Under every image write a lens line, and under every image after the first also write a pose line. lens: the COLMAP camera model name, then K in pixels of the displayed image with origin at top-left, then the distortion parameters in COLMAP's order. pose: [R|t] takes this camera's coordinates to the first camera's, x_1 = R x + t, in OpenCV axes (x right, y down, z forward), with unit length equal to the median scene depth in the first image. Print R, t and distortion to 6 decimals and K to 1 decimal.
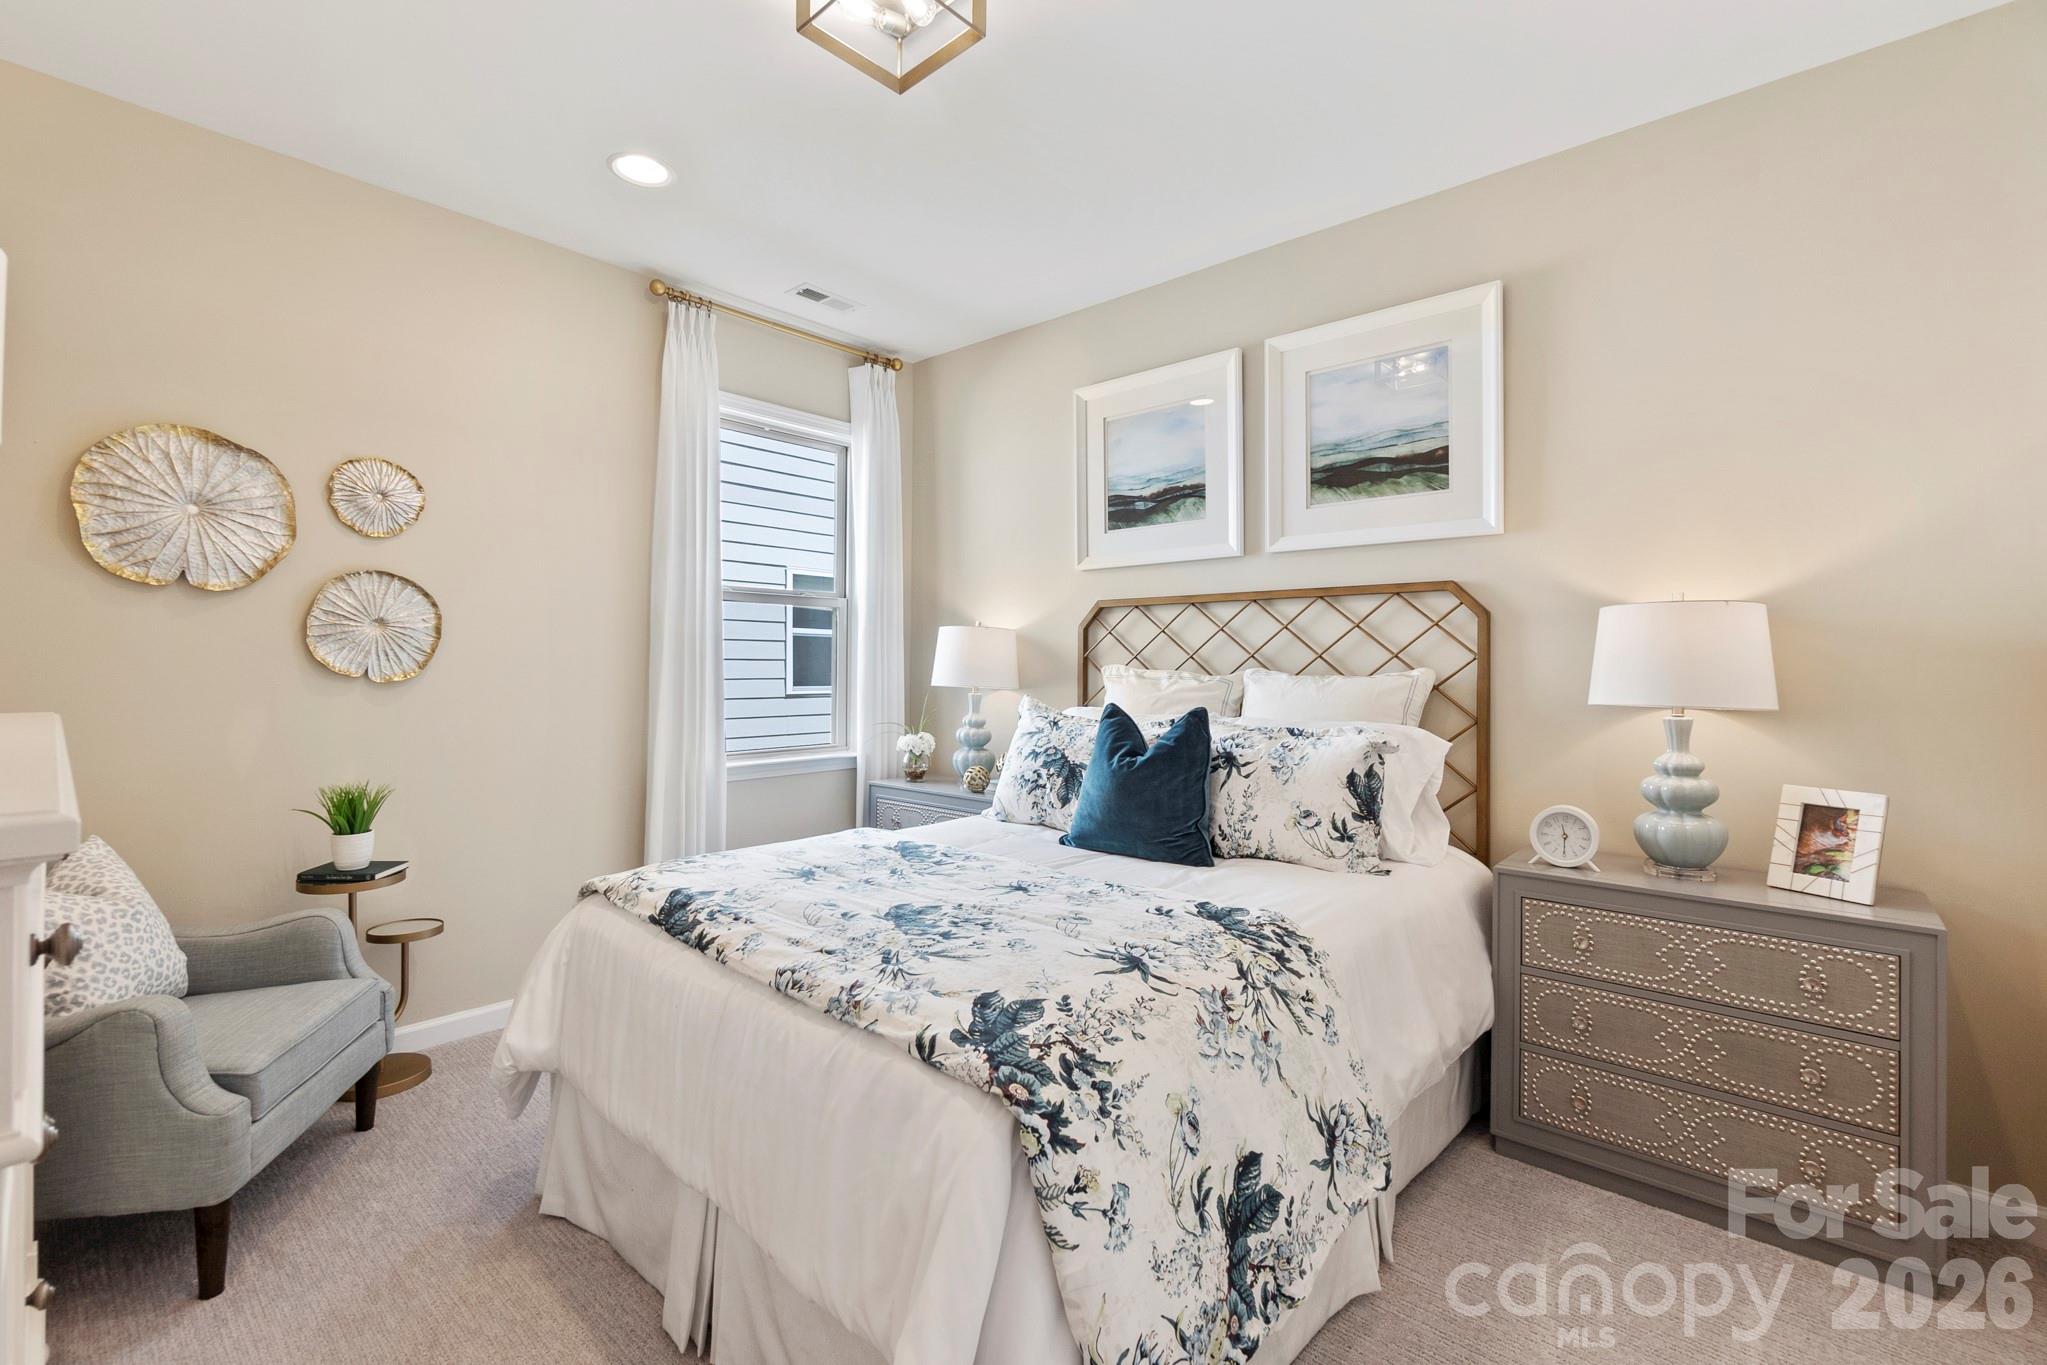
lens RADIAL K [[882.5, 0, 1023.9], [0, 882.5, 667.7], [0, 0, 1]] dist [-0.002979, -0.000452]
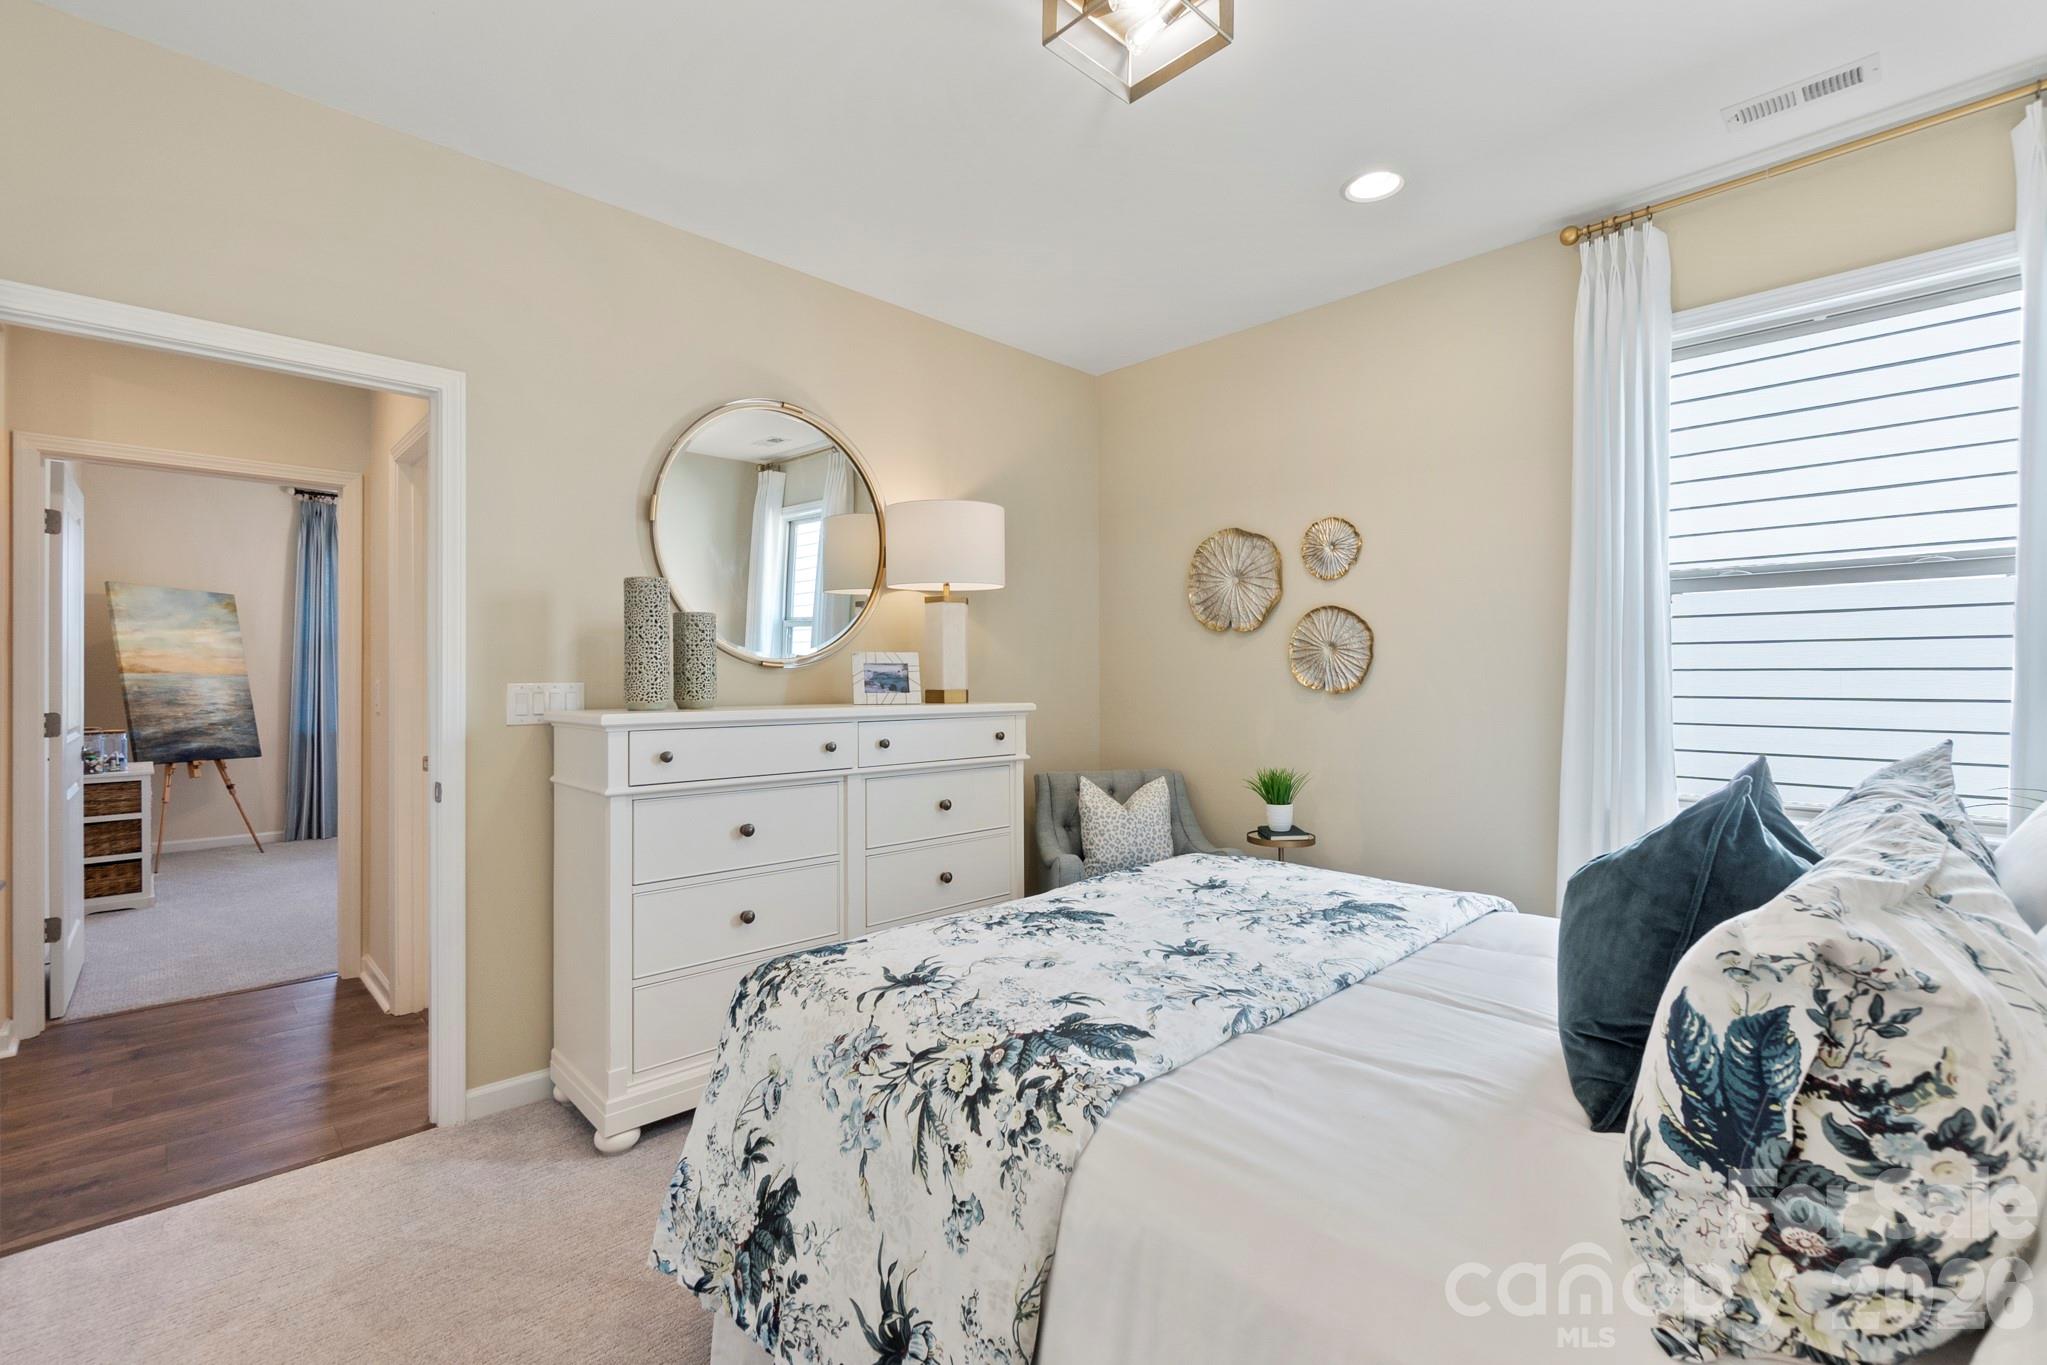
lens RADIAL K [[898.4, 0, 1005.6], [0, 898.4, 681.5], [0, 0, 1]] dist [-0.000477, -0.000379]
pose [[-0.080240, -0.001456, -0.996775, 0.961893], [-0.001188, 0.999998, -0.001365, 0.002413], [0.996775, 0.001074, -0.080242, 1.028811]]
